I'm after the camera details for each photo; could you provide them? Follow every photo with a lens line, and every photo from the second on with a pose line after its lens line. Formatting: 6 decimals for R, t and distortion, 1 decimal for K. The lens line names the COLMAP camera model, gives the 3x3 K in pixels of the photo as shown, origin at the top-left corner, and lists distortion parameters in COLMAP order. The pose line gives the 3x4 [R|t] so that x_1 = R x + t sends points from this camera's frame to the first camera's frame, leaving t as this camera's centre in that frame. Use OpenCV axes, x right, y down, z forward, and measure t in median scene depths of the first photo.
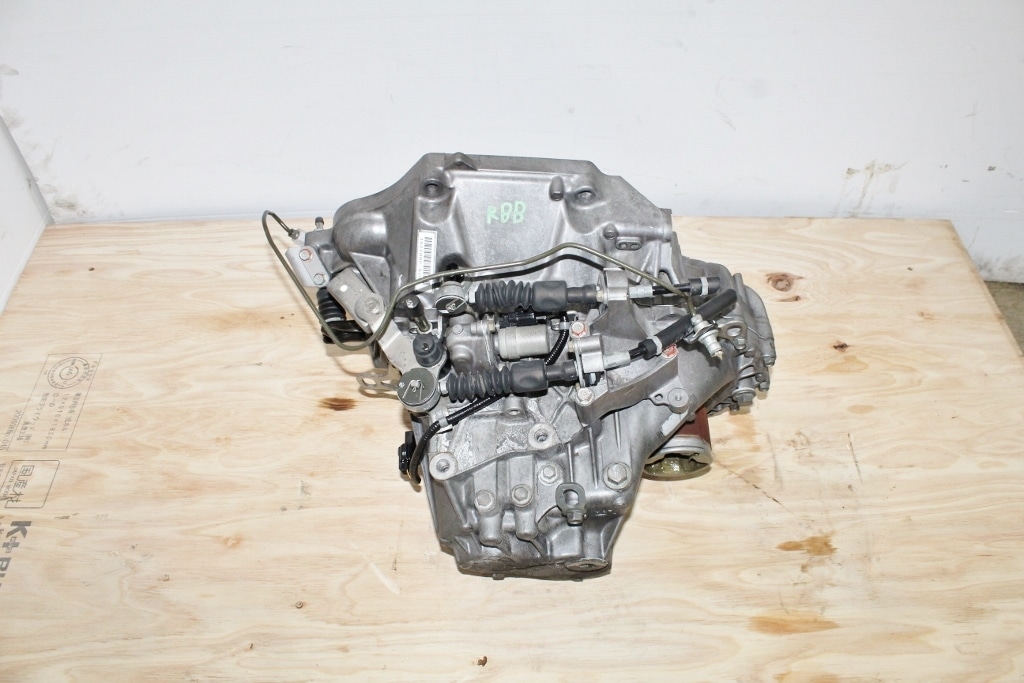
lens RADIAL K [[848.2, 0, 517.3], [0, 848.2, 341.9], [0, 0, 1]] dist [-0.155611, 0.129482]
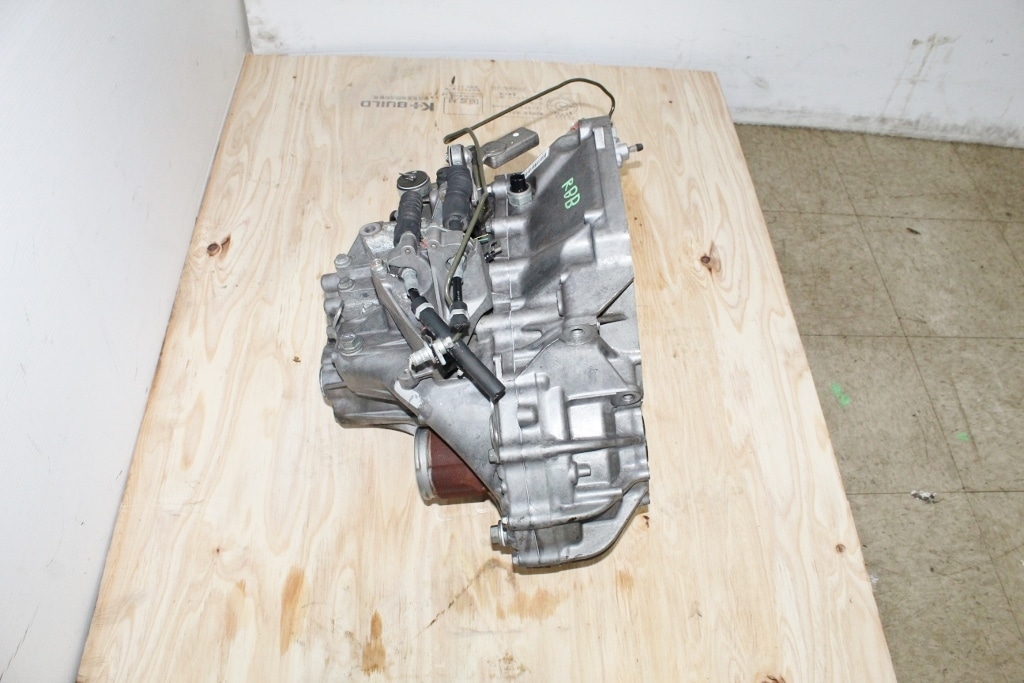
lens RADIAL K [[848.2, 0, 516.2], [0, 848.2, 340.6], [0, 0, 1]] dist [-0.155611, 0.129482]
pose [[0.011671, 0.783302, -0.621531, 0.669032], [-0.802725, 0.377969, 0.461272, -0.440866], [0.596235, 0.493535, 0.633188, 0.342262]]
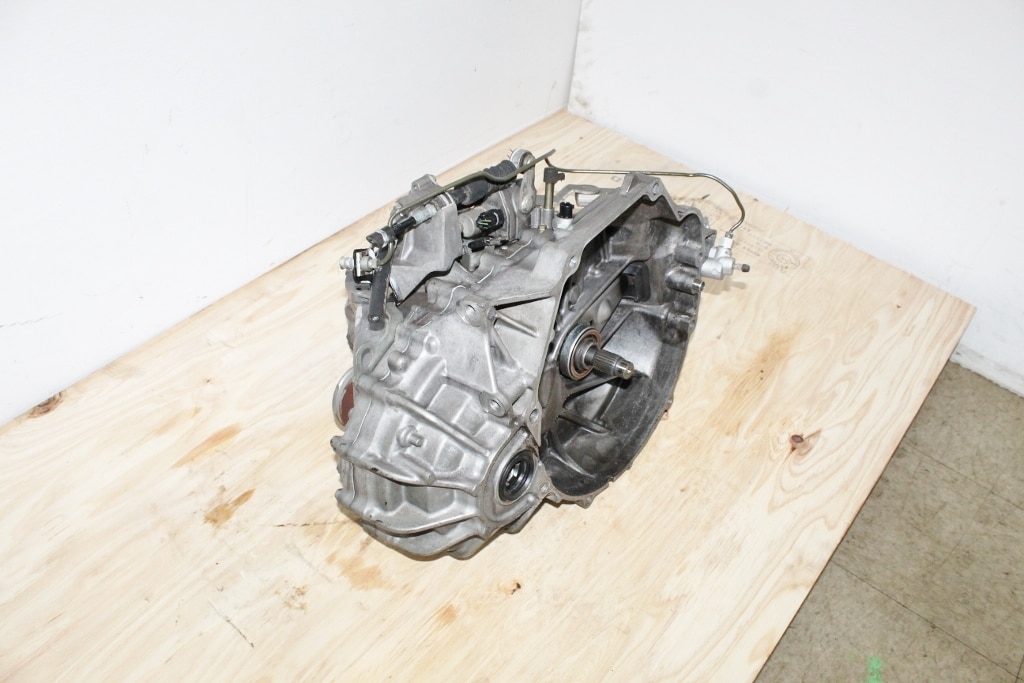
lens RADIAL K [[848.2, 0, 516.4], [0, 848.2, 337.6], [0, 0, 1]] dist [-0.155611, 0.129482]
pose [[-0.643411, 0.468147, -0.605690, 0.647591], [-0.639869, 0.105442, 0.761216, -0.776225], [0.420226, 0.877337, 0.231710, 0.736861]]
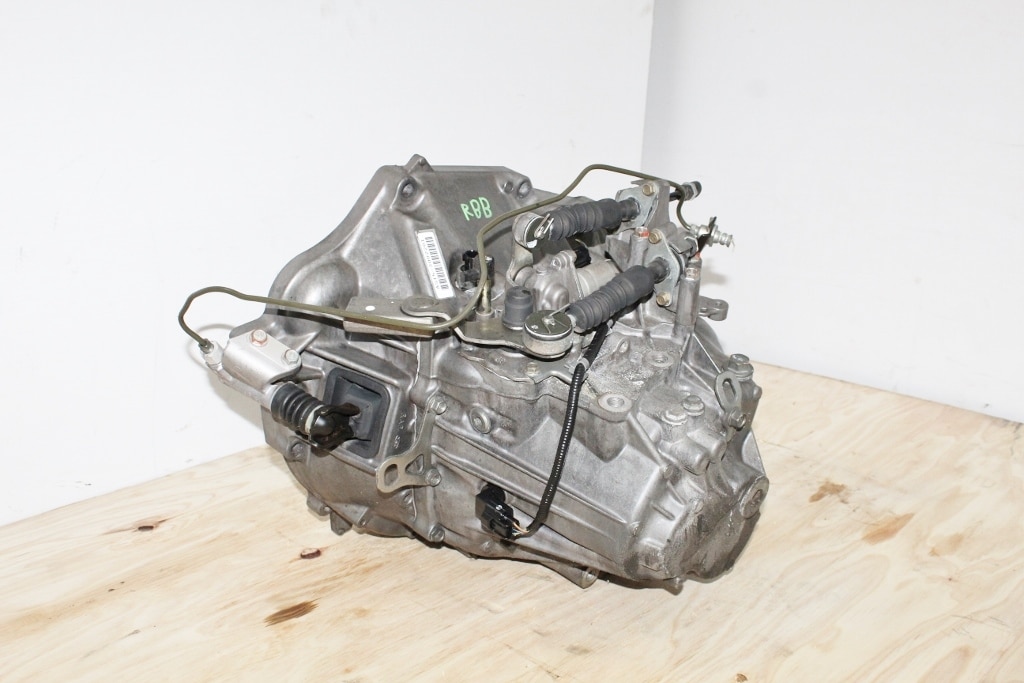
lens RADIAL K [[1021.6, 0, 516.1], [0, 1021.6, 346.7], [0, 0, 1]] dist [-0.077579, 0.000000]
pose [[0.710152, -0.208747, 0.672391, -0.670708], [0.541448, 0.772377, -0.332066, 0.315429], [-0.450021, 0.599882, 0.661530, 0.282097]]
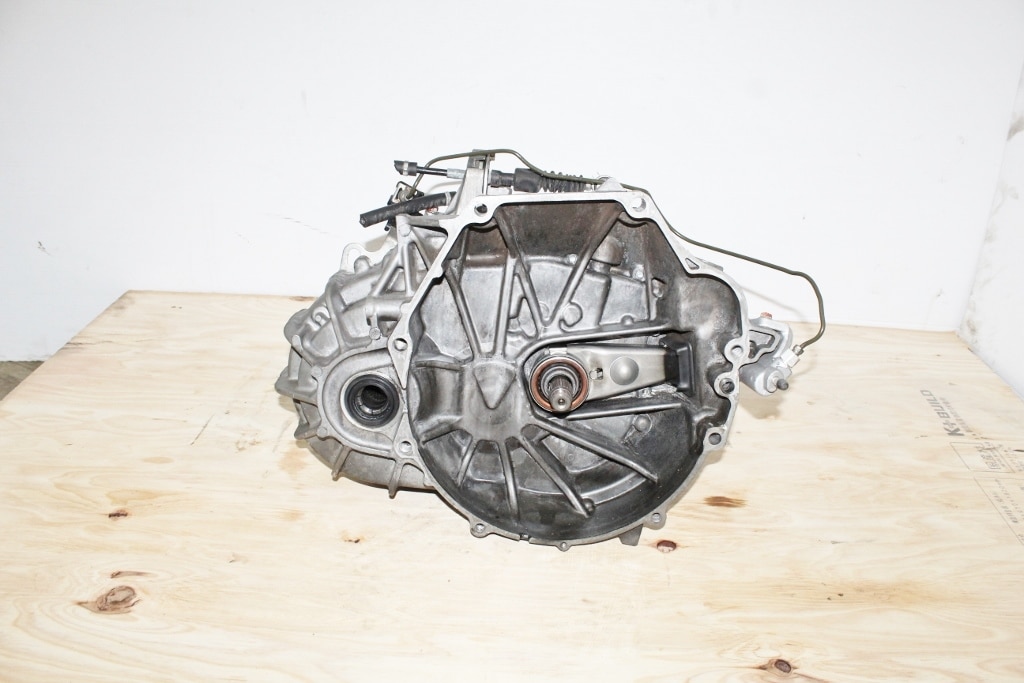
lens RADIAL K [[848.2, 0, 519.0], [0, 848.2, 342.3], [0, 0, 1]] dist [-0.155611, 0.129482]
pose [[-0.996582, -0.079757, 0.021531, 0.003963], [0.001756, 0.240120, 0.970742, -0.967874], [-0.082594, 0.967461, -0.239160, 1.214392]]
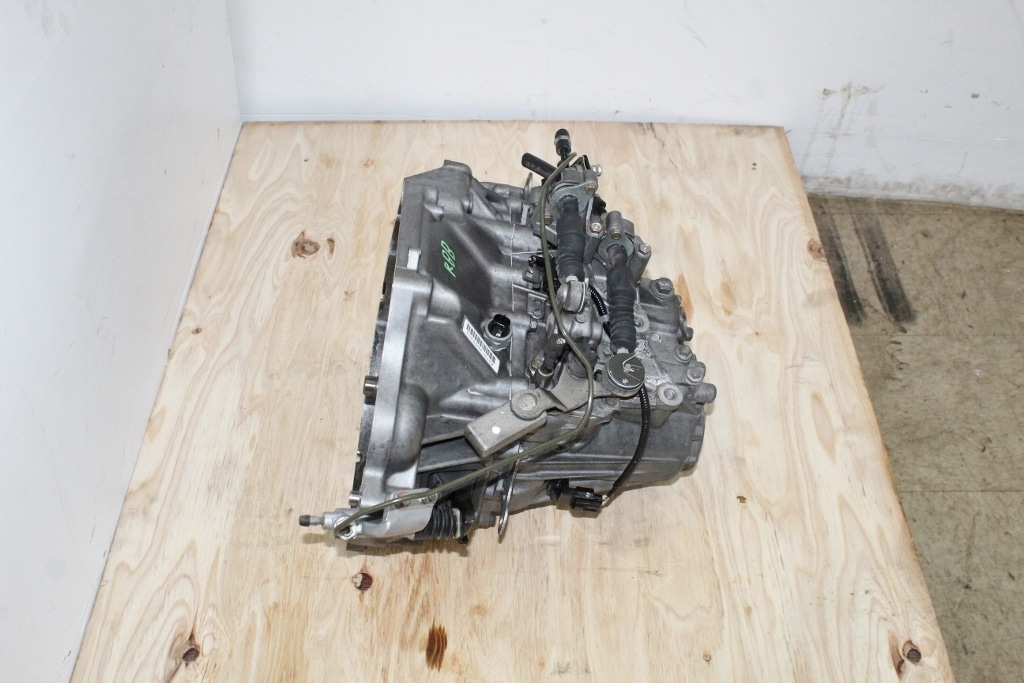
lens RADIAL K [[1094.8, 0, 523.3], [0, 1094.8, 356.9], [0, 0, 1]] dist [-0.069952, 0.000000]
pose [[0.018874, -0.723641, 0.689918, -0.817749], [0.751658, 0.465283, 0.467463, -0.532971], [-0.659283, 0.509760, 0.552712, 0.277391]]
